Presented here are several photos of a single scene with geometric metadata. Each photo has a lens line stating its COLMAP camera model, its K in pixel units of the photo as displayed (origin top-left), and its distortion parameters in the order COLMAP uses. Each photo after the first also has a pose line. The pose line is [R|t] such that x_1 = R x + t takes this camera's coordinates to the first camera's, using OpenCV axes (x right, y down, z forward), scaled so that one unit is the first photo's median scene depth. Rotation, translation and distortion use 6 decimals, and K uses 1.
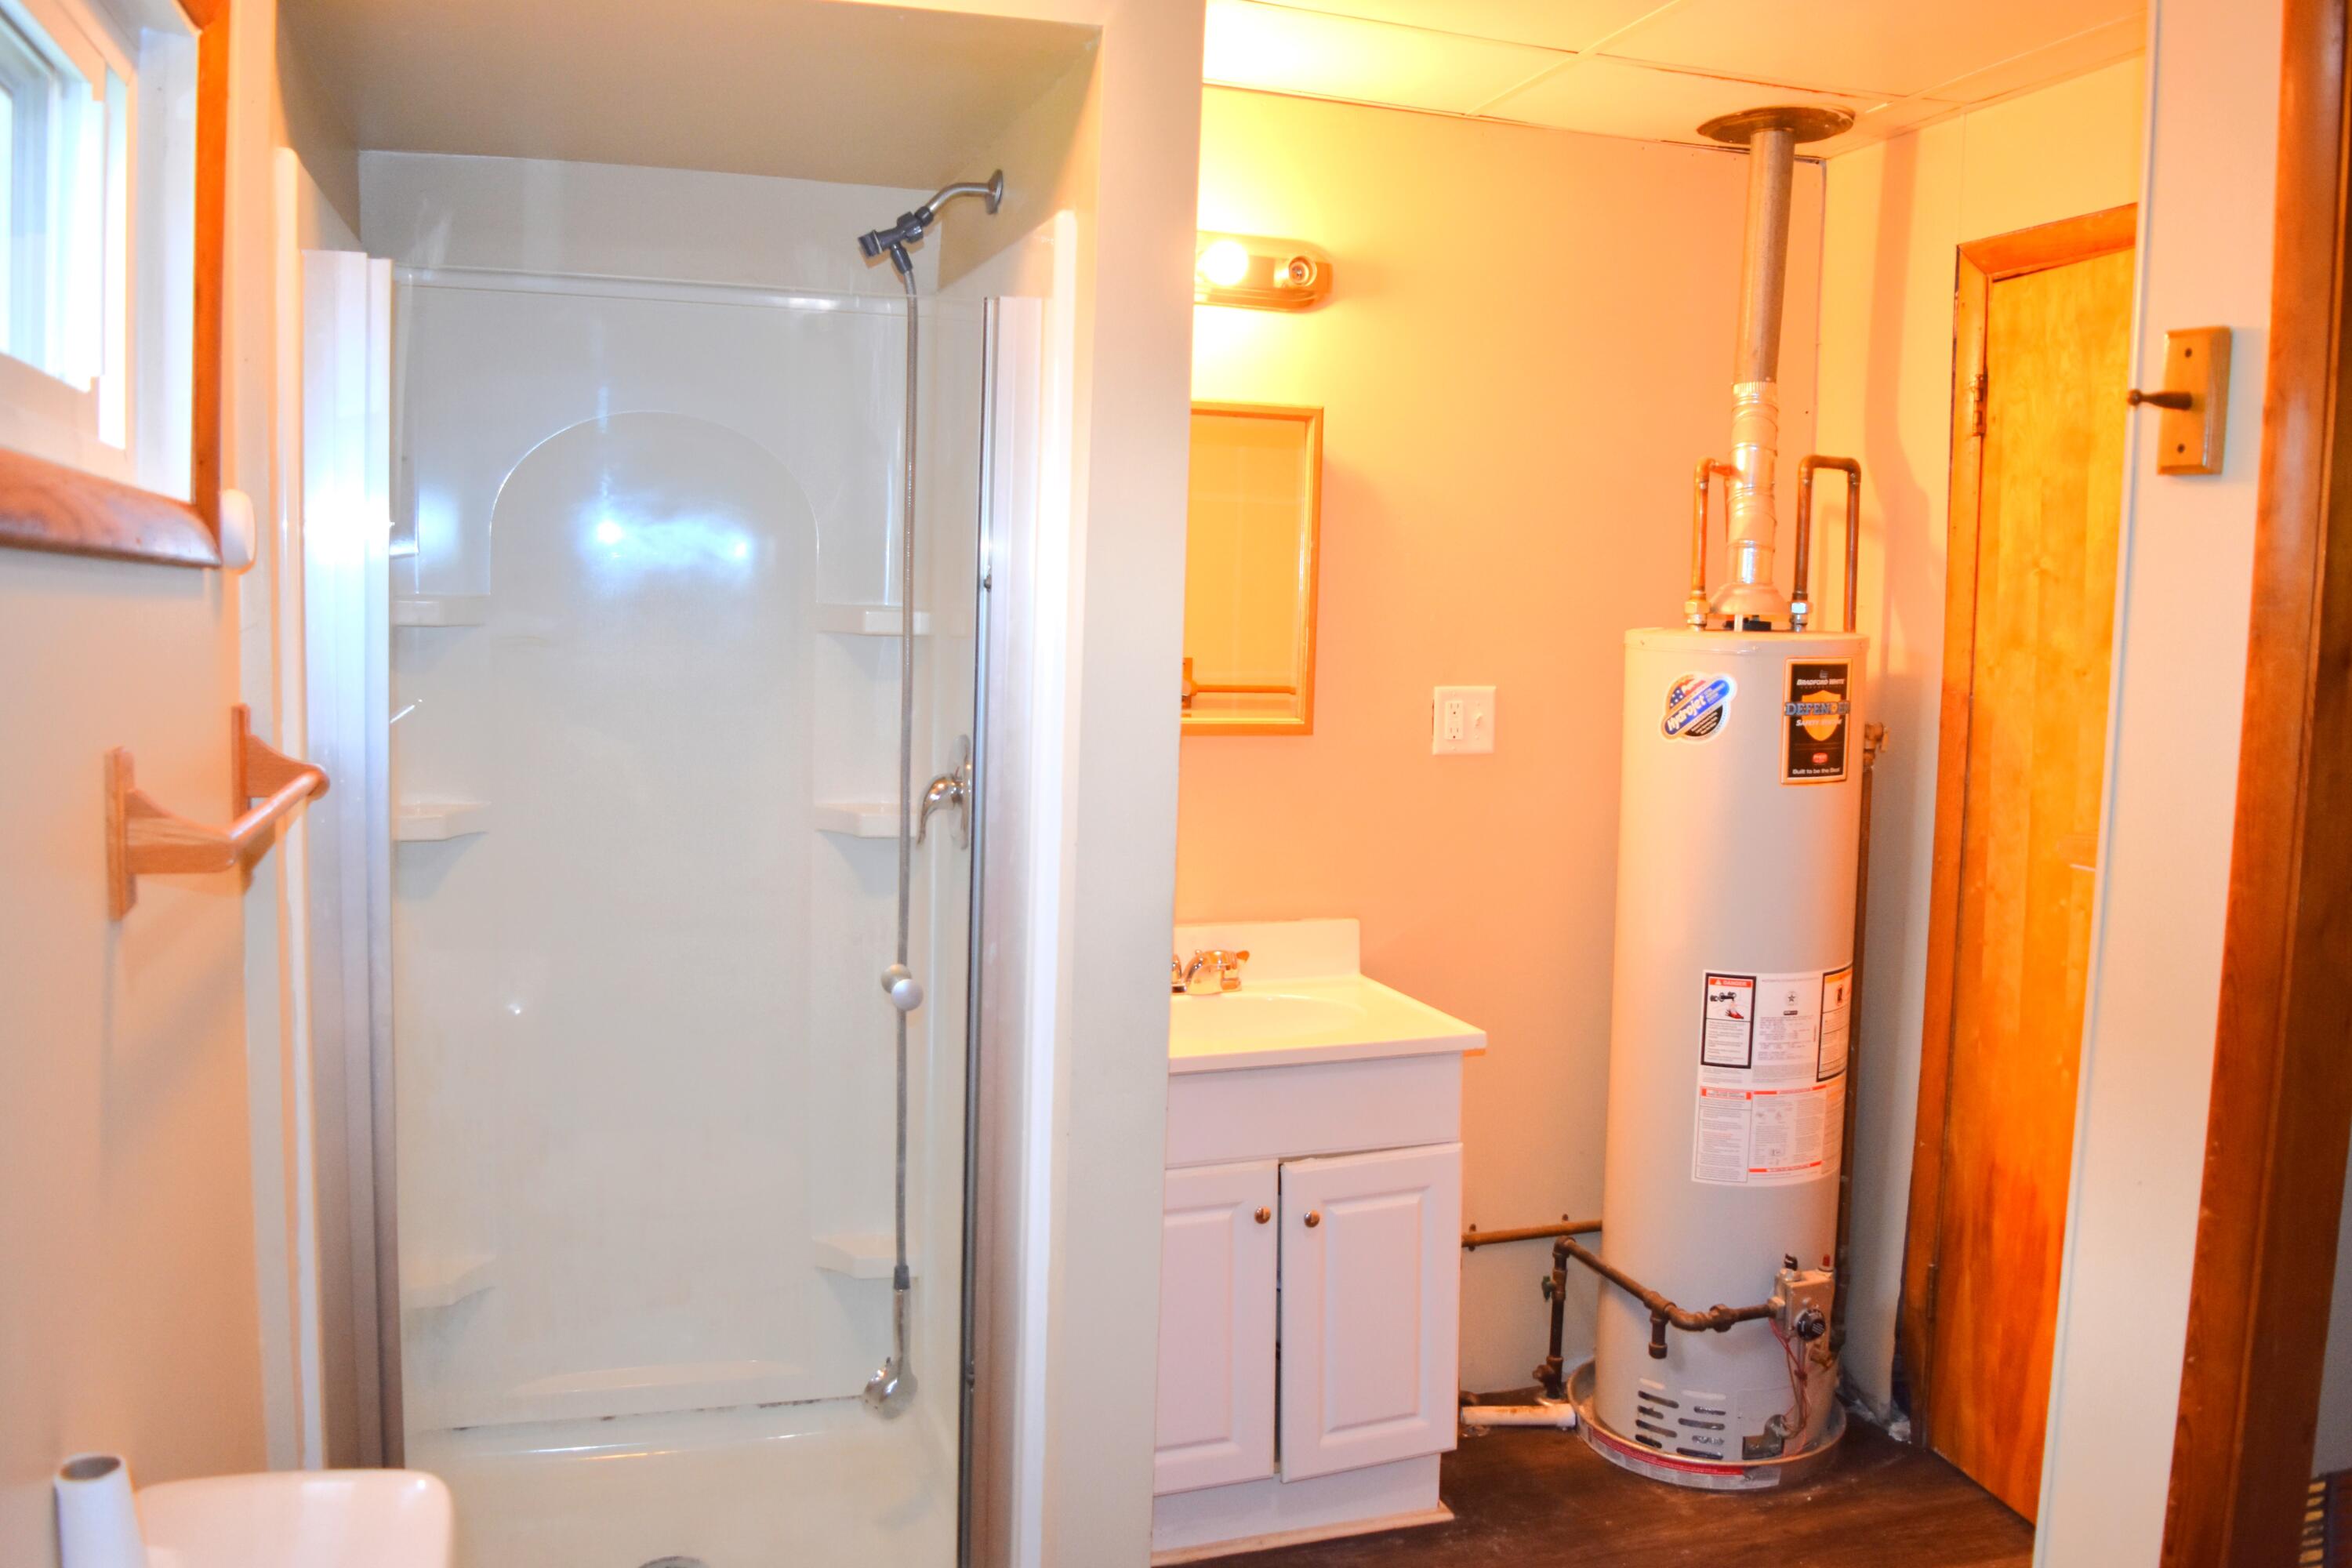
lens RADIAL K [[1889.5, 0, 1174.5], [0, 1889.5, 772.7], [0, 0, 1]] dist [-0.098335, 0.026459]
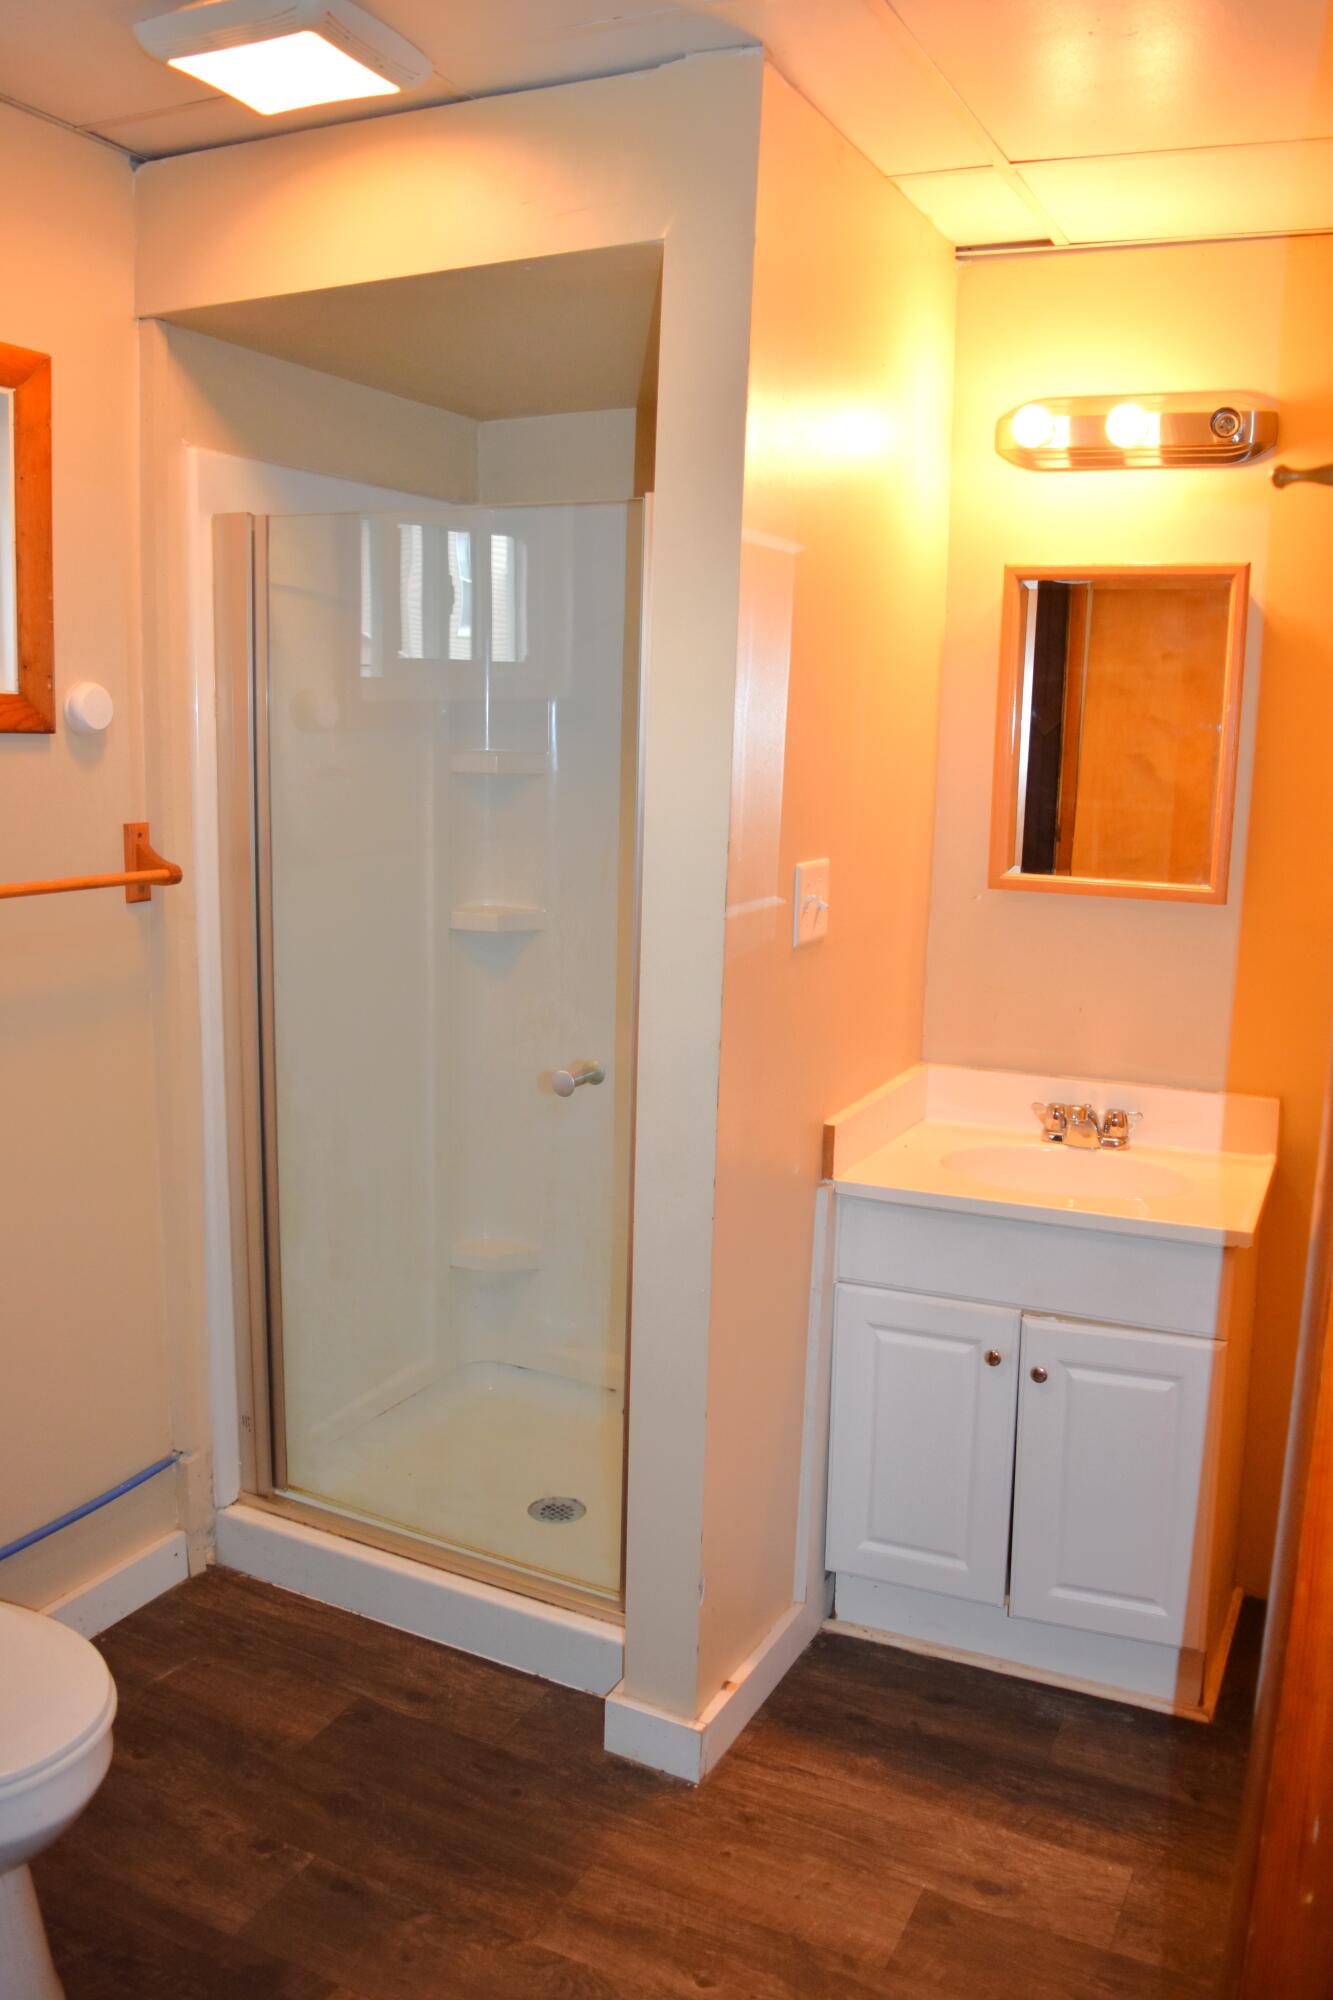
lens RADIAL K [[1606.7, 0, 669.3], [0, 1606.7, 1012.5], [0, 0, 1]] dist [-0.098335, 0.026459]
pose [[0.714425, 0.116935, -0.689871, 0.487456], [-0.072912, 0.993011, 0.092810, -0.022170], [0.695902, -0.016006, 0.717958, 0.236770]]
